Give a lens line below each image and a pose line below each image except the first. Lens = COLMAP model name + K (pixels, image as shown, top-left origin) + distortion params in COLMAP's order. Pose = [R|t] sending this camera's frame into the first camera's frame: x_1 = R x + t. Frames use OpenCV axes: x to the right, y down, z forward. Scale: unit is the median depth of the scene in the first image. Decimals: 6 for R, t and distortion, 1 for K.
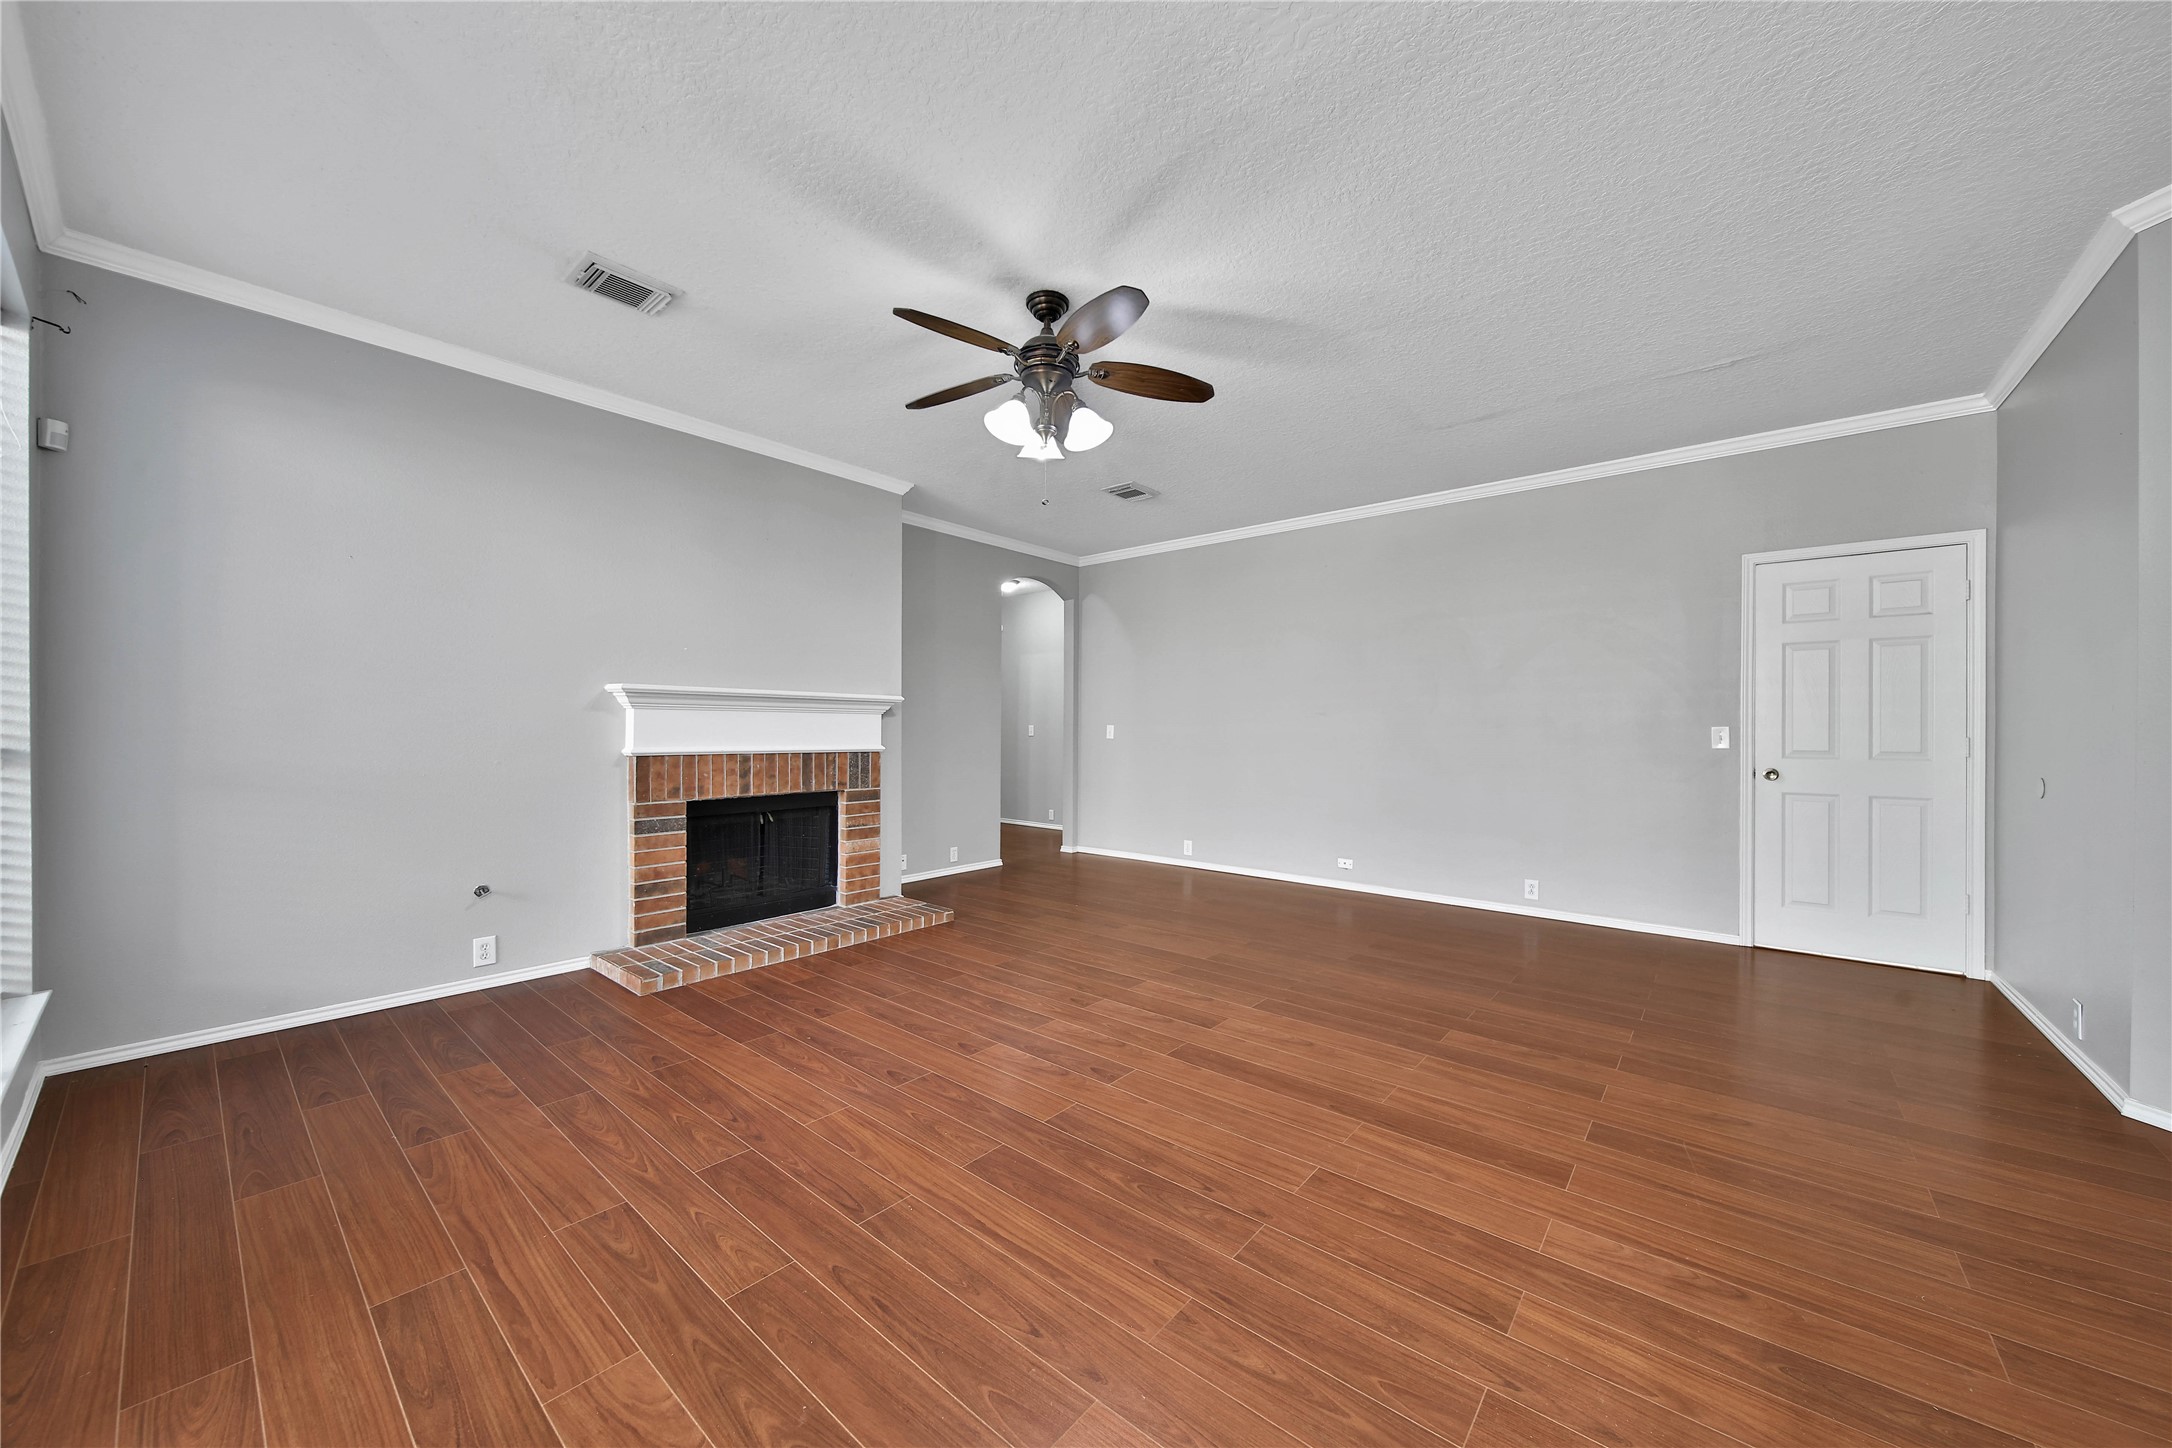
lens RADIAL K [[771.2, 0, 1085.0], [0, 771.2, 725.1], [0, 0, 1]] dist [-0.000355, -0.000748]
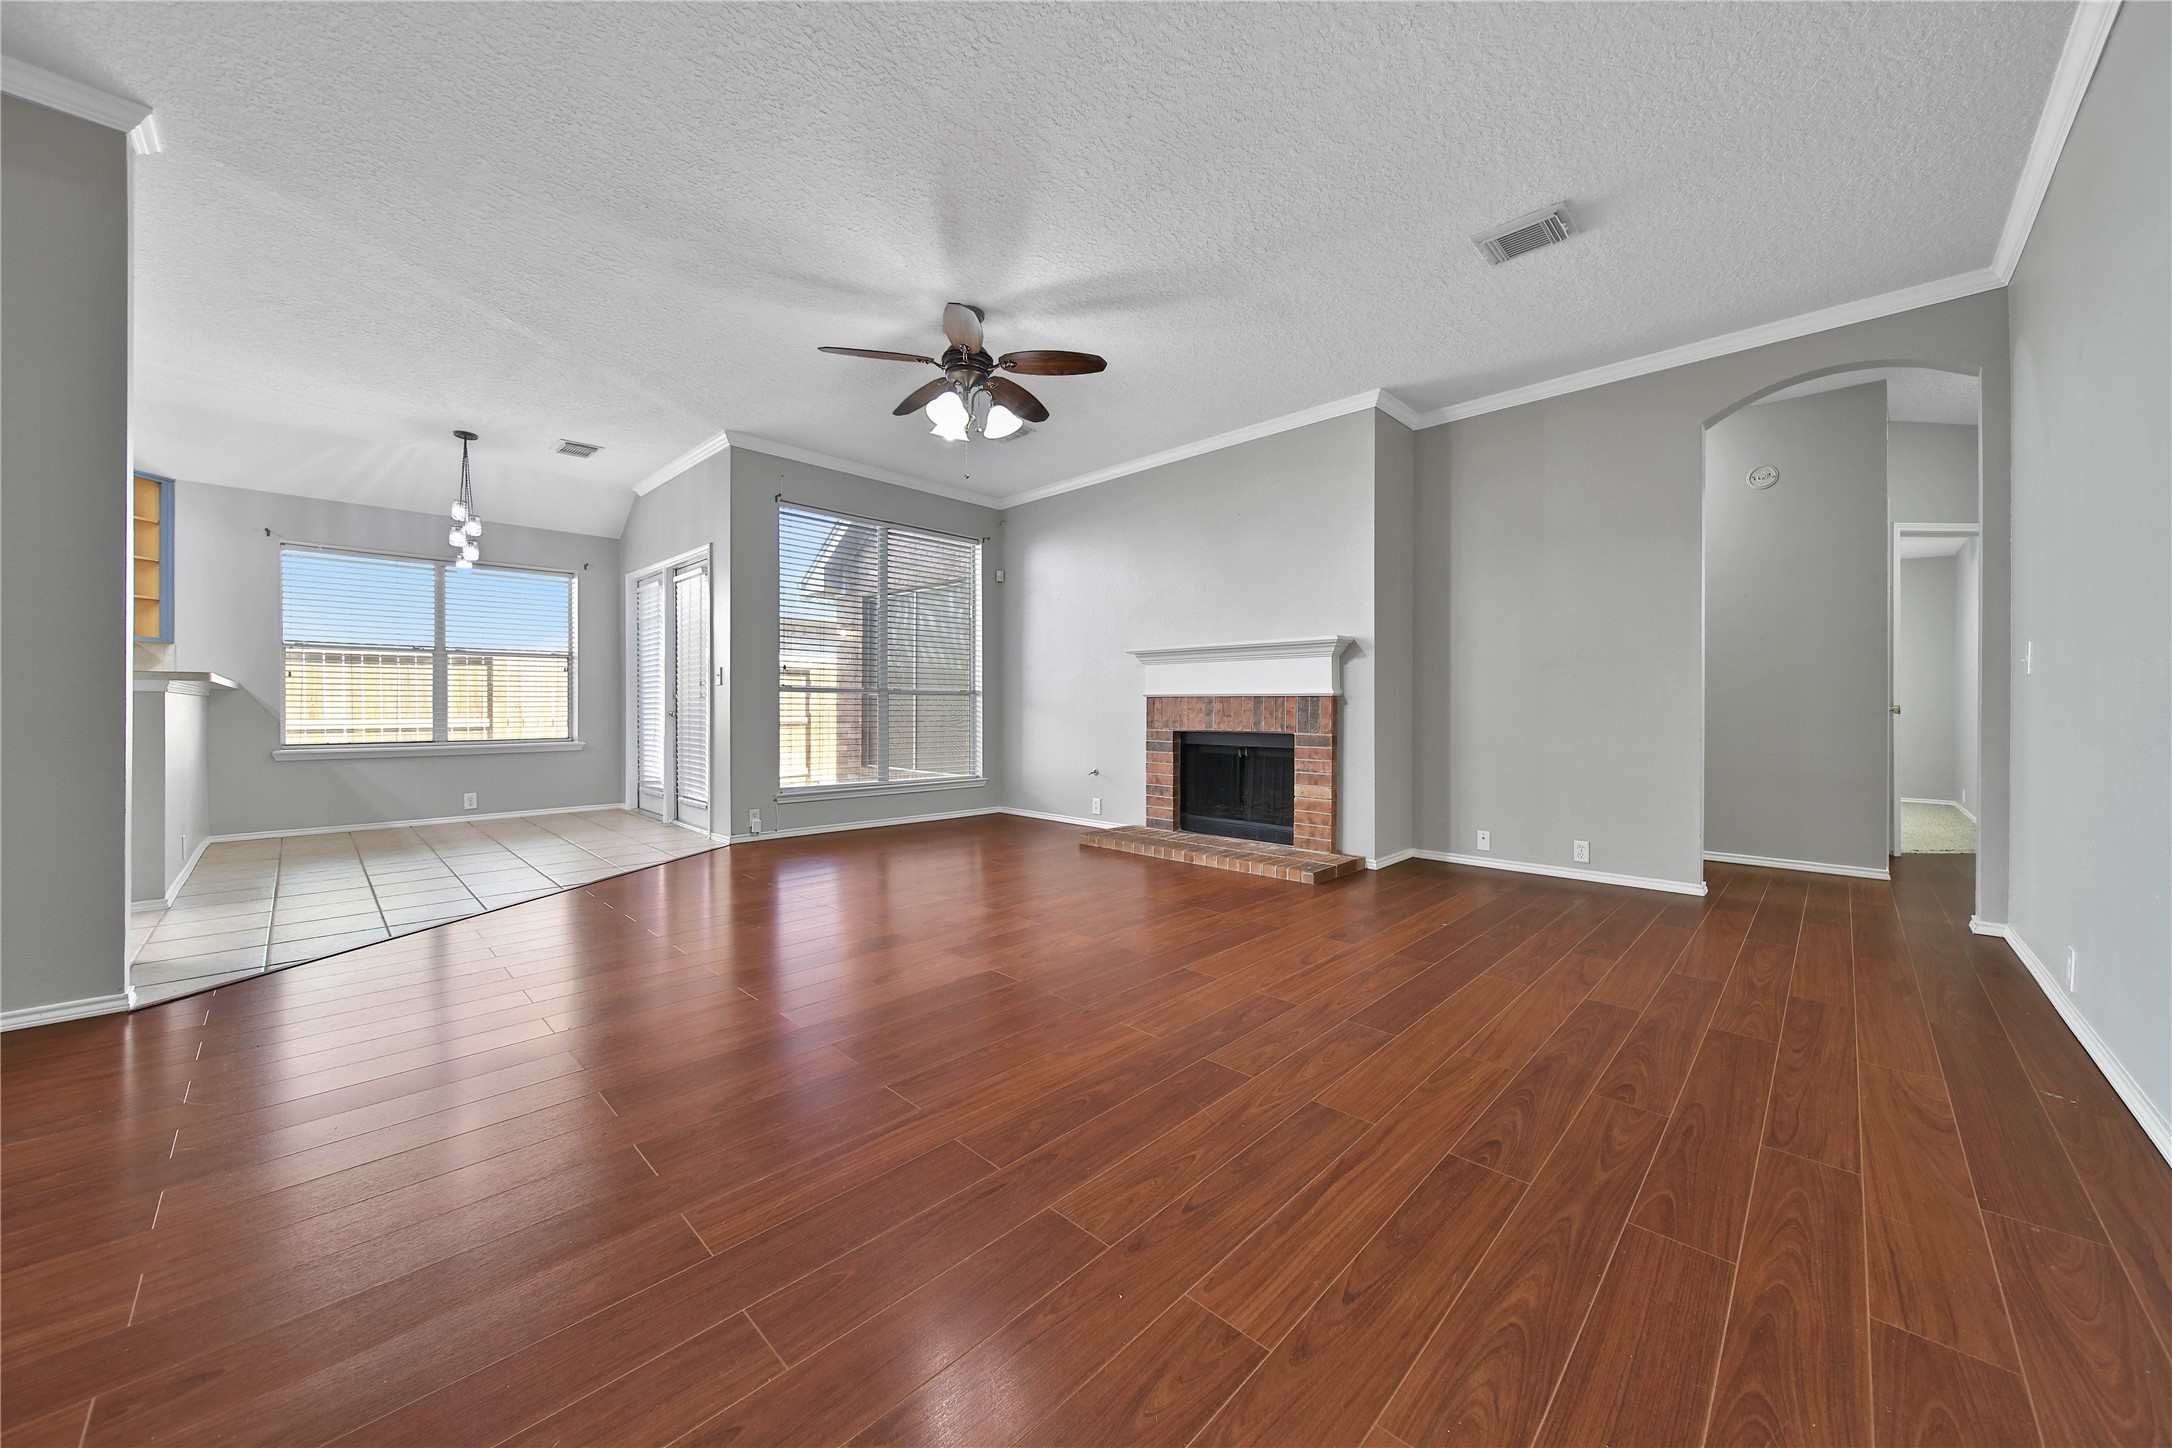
lens RADIAL K [[771.2, 0, 1077.5], [0, 771.2, 709.0], [0, 0, 1]] dist [-0.000355, -0.000748]
pose [[-0.076426, -0.003254, -0.997070, 0.984555], [0.001758, 0.999993, -0.003399, 0.075101], [0.997074, -0.002012, -0.076420, 1.077892]]
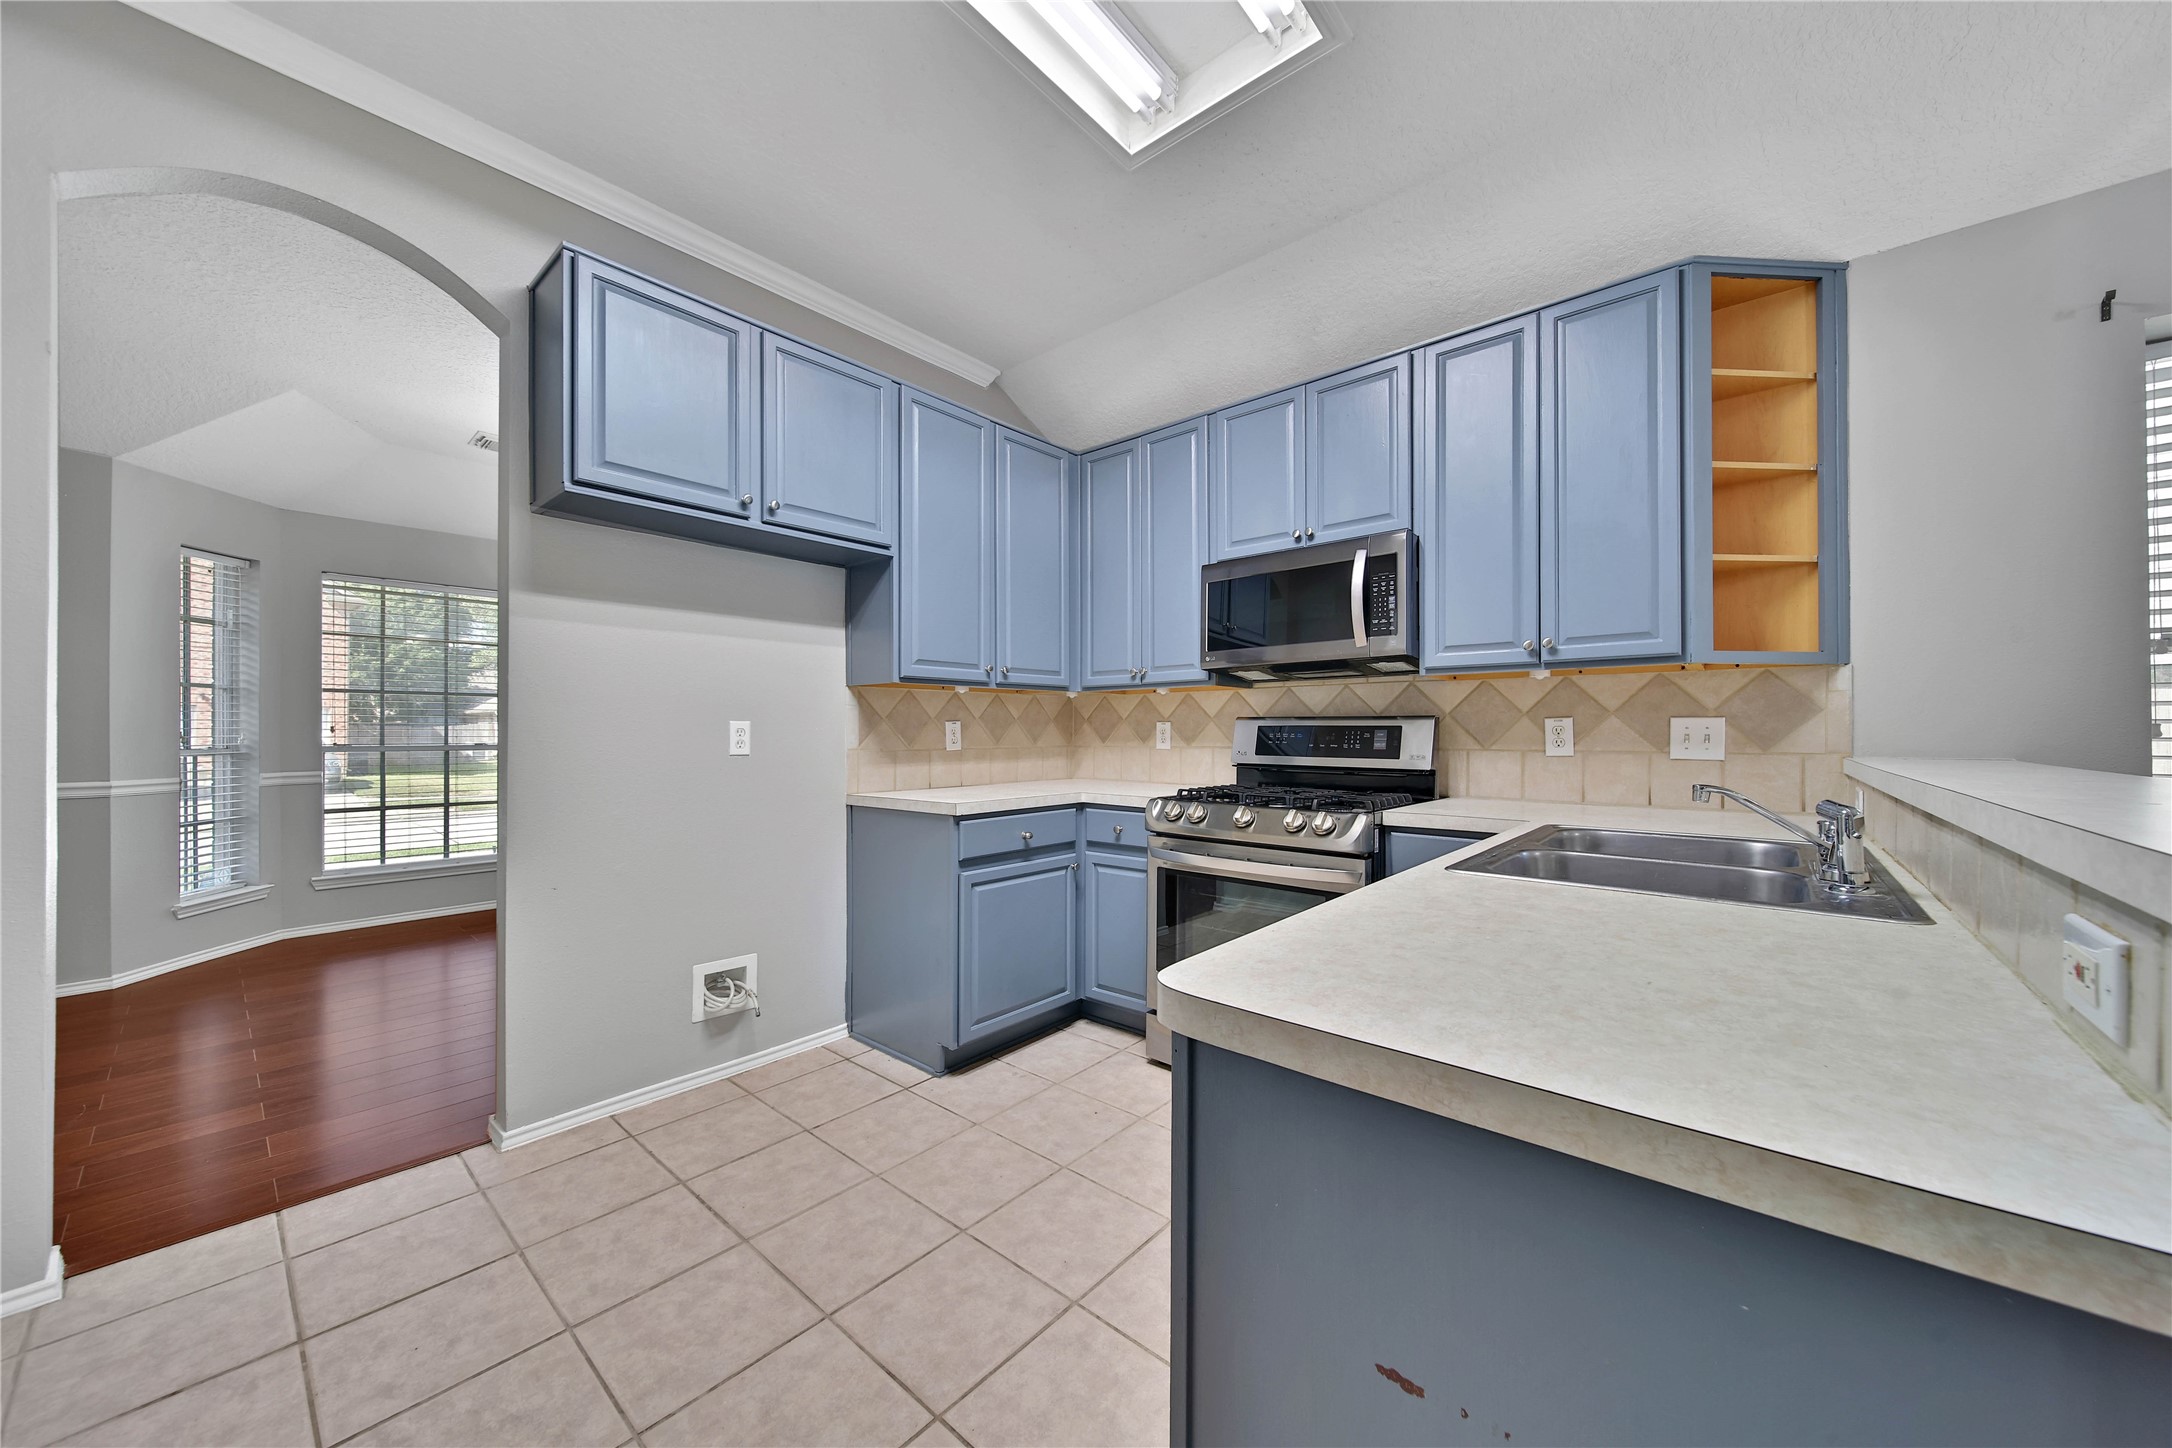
lens RADIAL K [[771.2, 0, 1086.9], [0, 771.2, 733.1], [0, 0, 1]] dist [-0.000355, -0.000748]
pose [[-0.999872, -0.005734, 0.014967, 0.231973], [-0.005808, 0.999971, -0.004882, 0.001473], [-0.014939, -0.004969, -0.999876, -0.149396]]
